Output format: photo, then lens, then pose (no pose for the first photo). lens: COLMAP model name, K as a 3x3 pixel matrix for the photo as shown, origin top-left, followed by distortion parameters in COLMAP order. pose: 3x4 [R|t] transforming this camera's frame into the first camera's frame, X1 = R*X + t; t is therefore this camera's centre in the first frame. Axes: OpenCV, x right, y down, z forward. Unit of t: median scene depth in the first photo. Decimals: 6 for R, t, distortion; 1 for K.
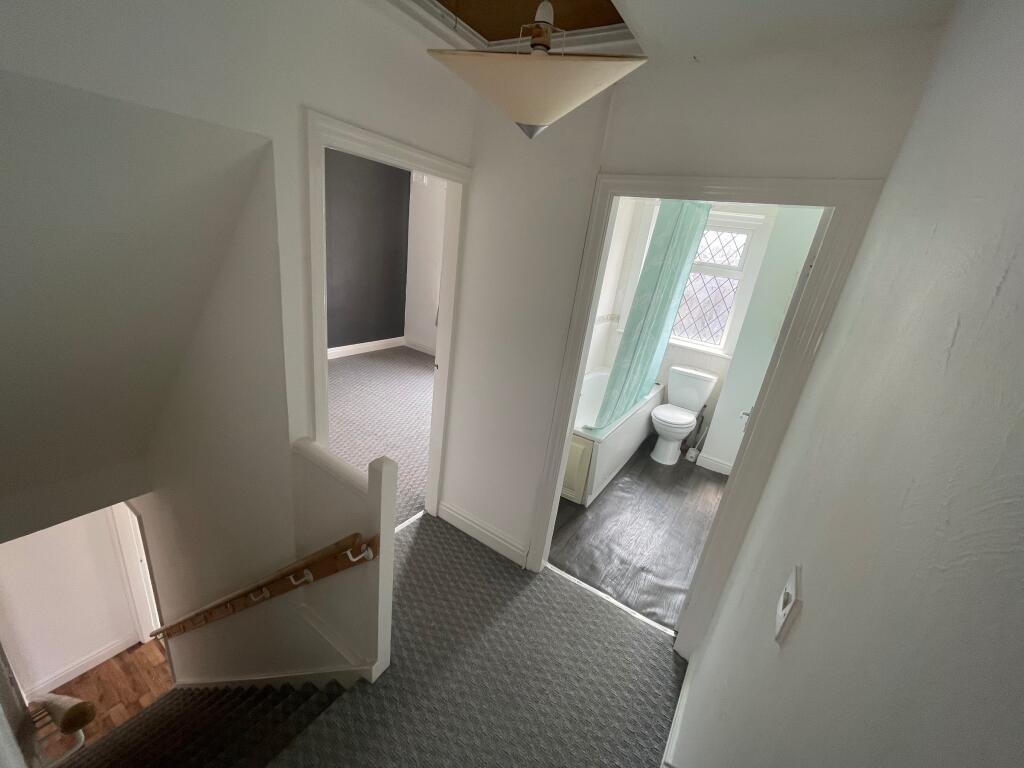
lens RADIAL K [[414.2, 0, 514.8], [0, 414.2, 382.8], [0, 0, 1]] dist [0.000191, 0.000642]
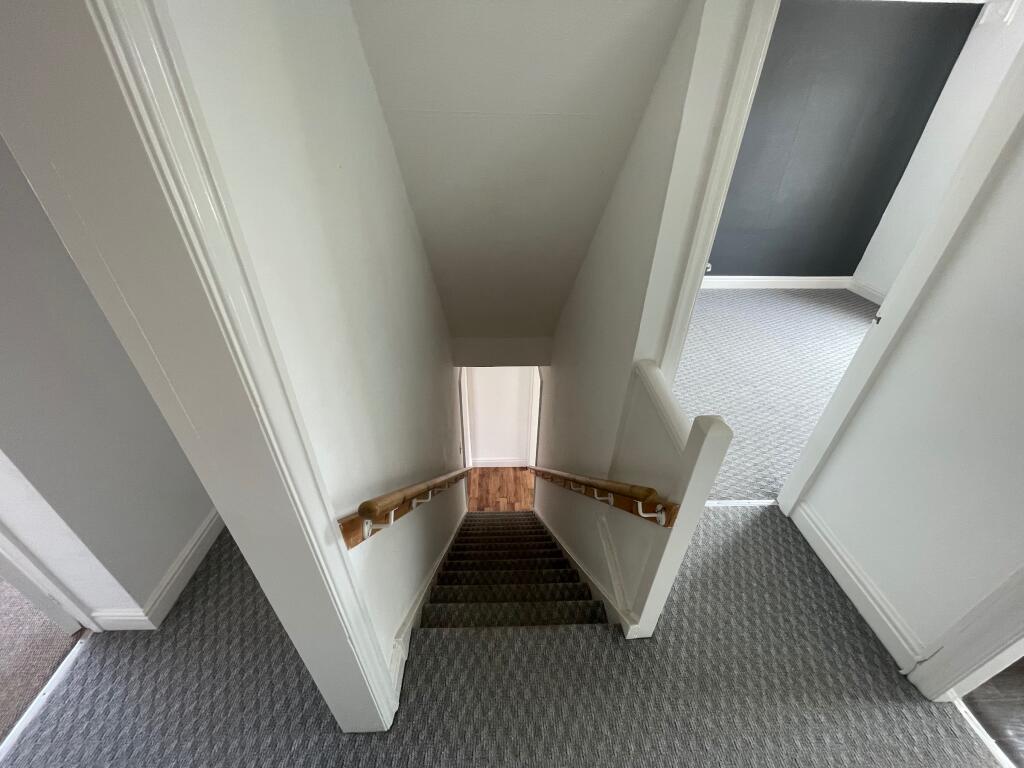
lens RADIAL K [[414.2, 0, 514.8], [0, 414.2, 382.8], [0, 0, 1]] dist [0.000191, 0.000642]
pose [[0.575652, 0.345552, -0.741093, -0.003250], [-0.221025, 0.938338, 0.265839, 0.006876], [0.787256, 0.010770, 0.616532, 0.205780]]
